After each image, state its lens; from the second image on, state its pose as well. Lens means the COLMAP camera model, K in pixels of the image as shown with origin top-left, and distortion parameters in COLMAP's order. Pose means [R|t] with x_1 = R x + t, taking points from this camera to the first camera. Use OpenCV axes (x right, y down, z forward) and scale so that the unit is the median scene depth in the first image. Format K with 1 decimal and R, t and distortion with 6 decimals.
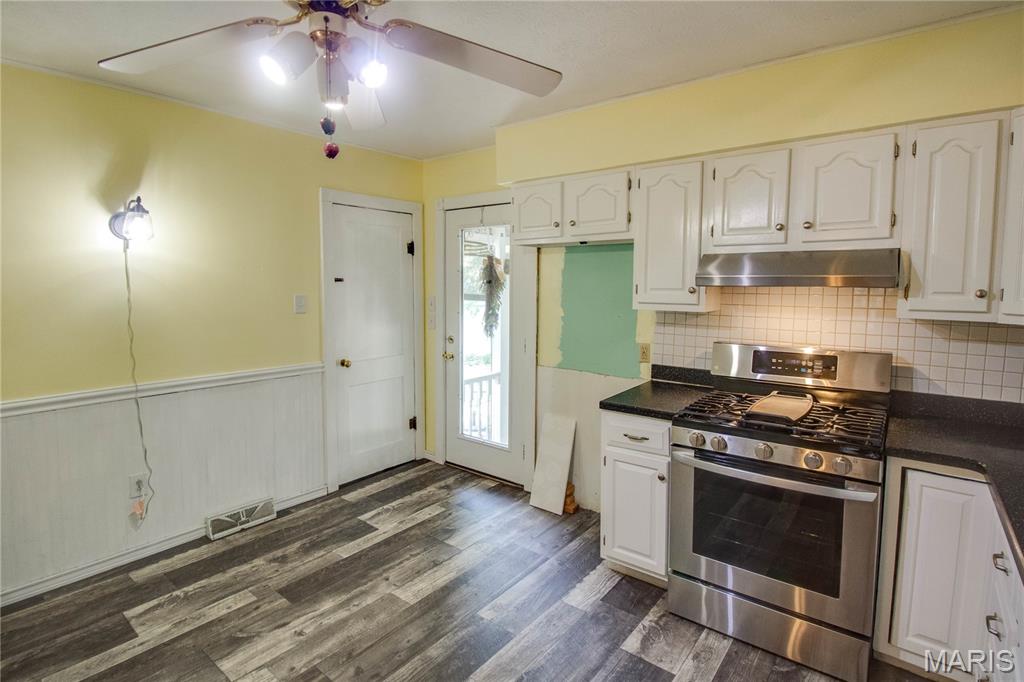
lens RADIAL K [[500.4, 0, 513.2], [0, 500.4, 323.2], [0, 0, 1]] dist [0.006299, -0.015478]
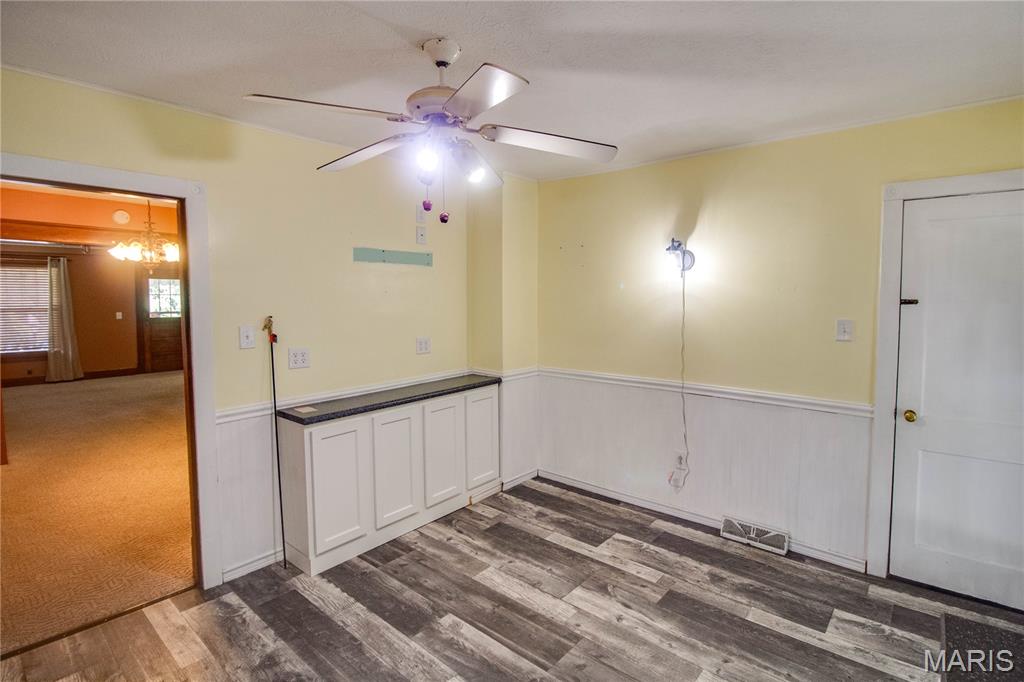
lens RADIAL K [[489.1, 0, 541.3], [0, 489.1, 327.3], [0, 0, 1]] dist [0.035658, -0.034097]
pose [[-0.000316, 0.049032, -0.998797, 0.469024], [-0.082518, 0.995390, 0.048891, -0.046858], [0.996590, 0.082434, 0.003731, 0.564839]]
